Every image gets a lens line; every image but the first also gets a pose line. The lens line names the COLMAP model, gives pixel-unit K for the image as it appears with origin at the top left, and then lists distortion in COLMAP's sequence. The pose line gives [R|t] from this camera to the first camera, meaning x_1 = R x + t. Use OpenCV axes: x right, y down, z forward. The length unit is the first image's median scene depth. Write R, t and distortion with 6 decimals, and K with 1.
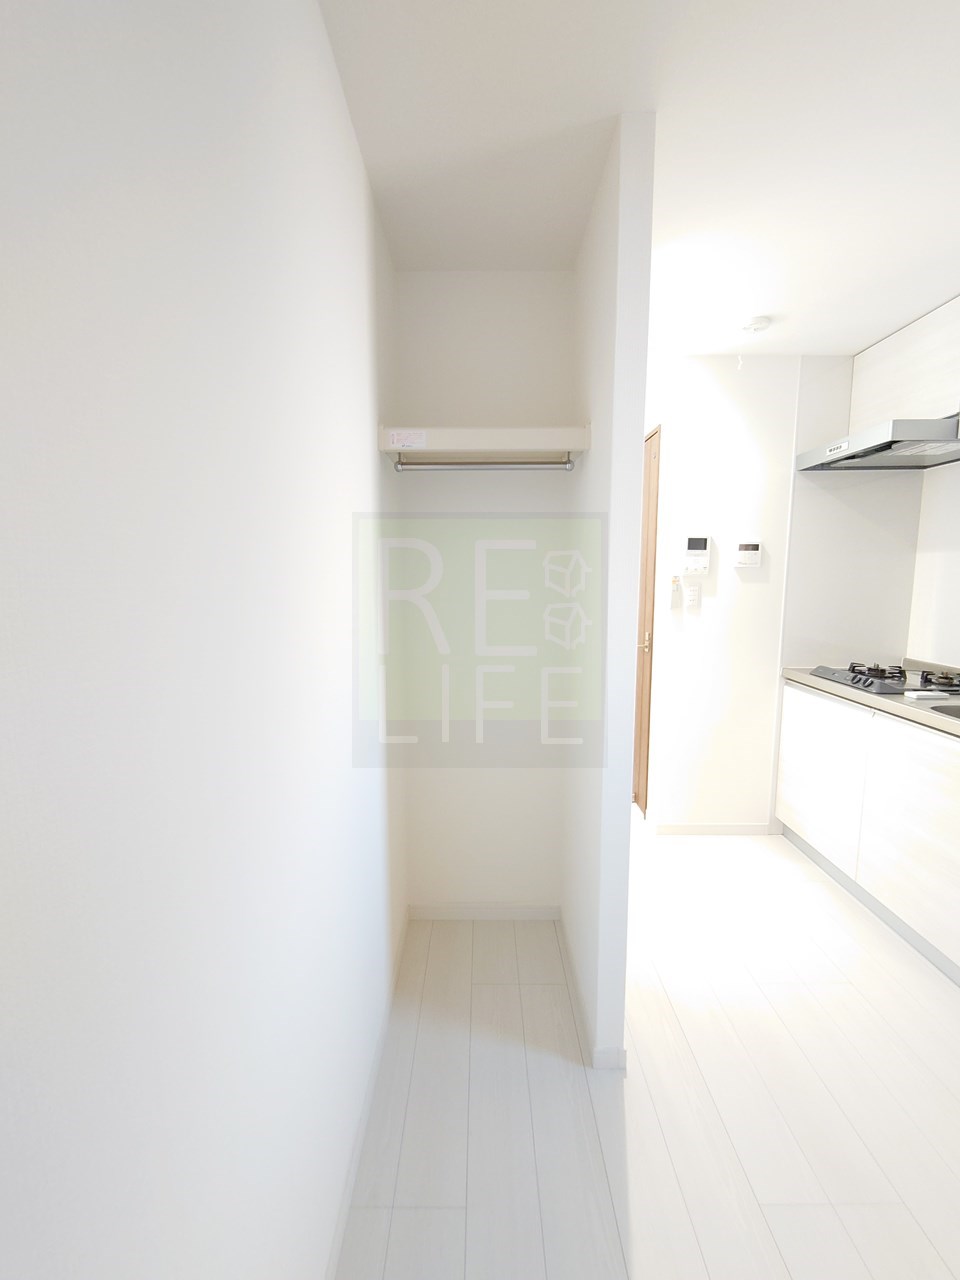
lens RADIAL K [[523.7, 0, 480.0], [0, 523.7, 640.0], [0, 0, 1]] dist [0.001046, 0.000156]
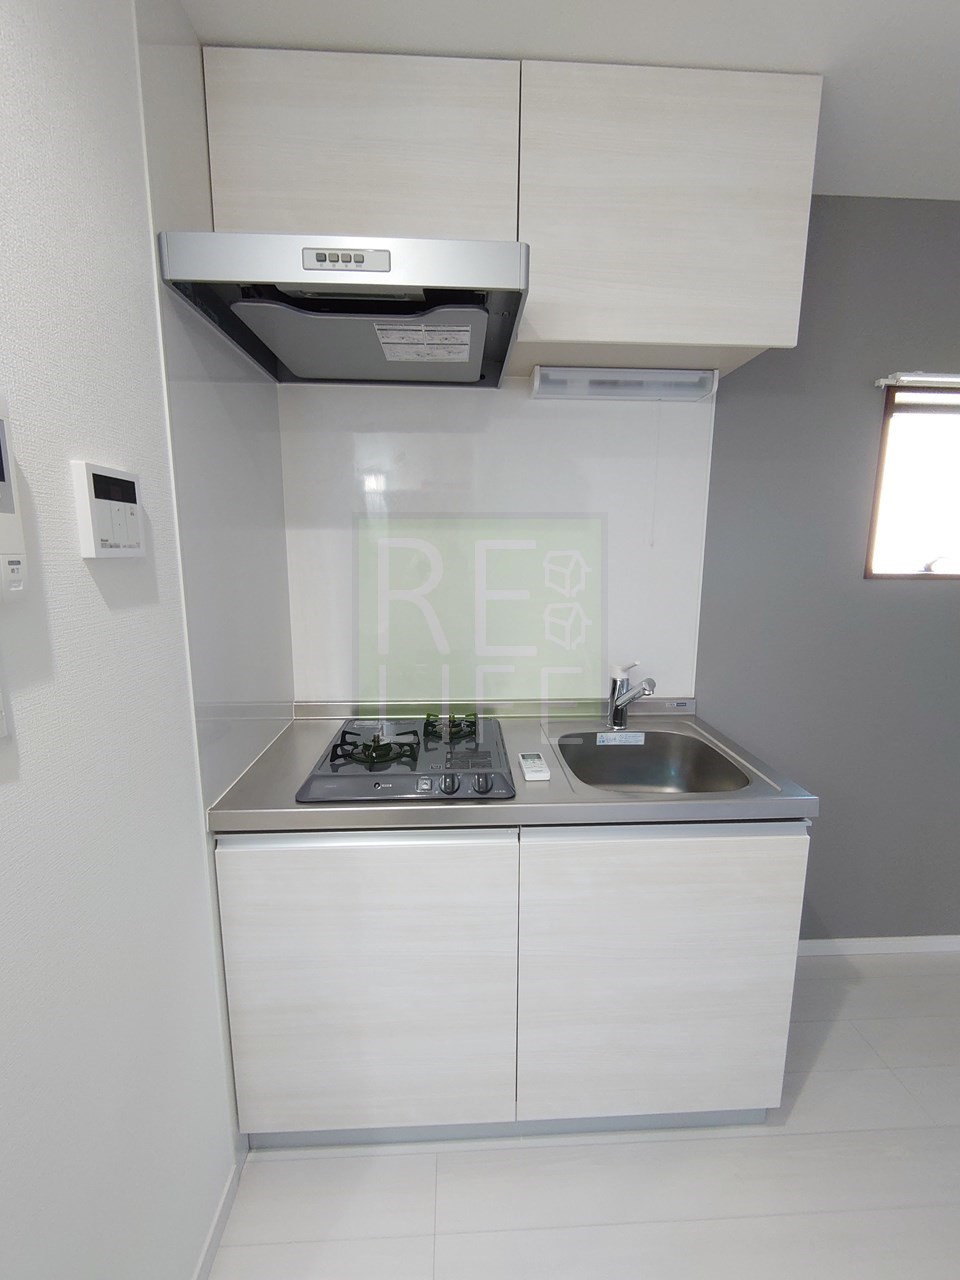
lens RADIAL K [[523.7, 0, 480.0], [0, 523.7, 640.0], [0, 0, 1]] dist [0.001046, 0.000156]
pose [[-0.044502, -0.165707, 0.985170, 0.212264], [0.122898, 0.977749, 0.170011, -0.123078], [-0.991421, 0.128641, -0.023147, 0.839455]]
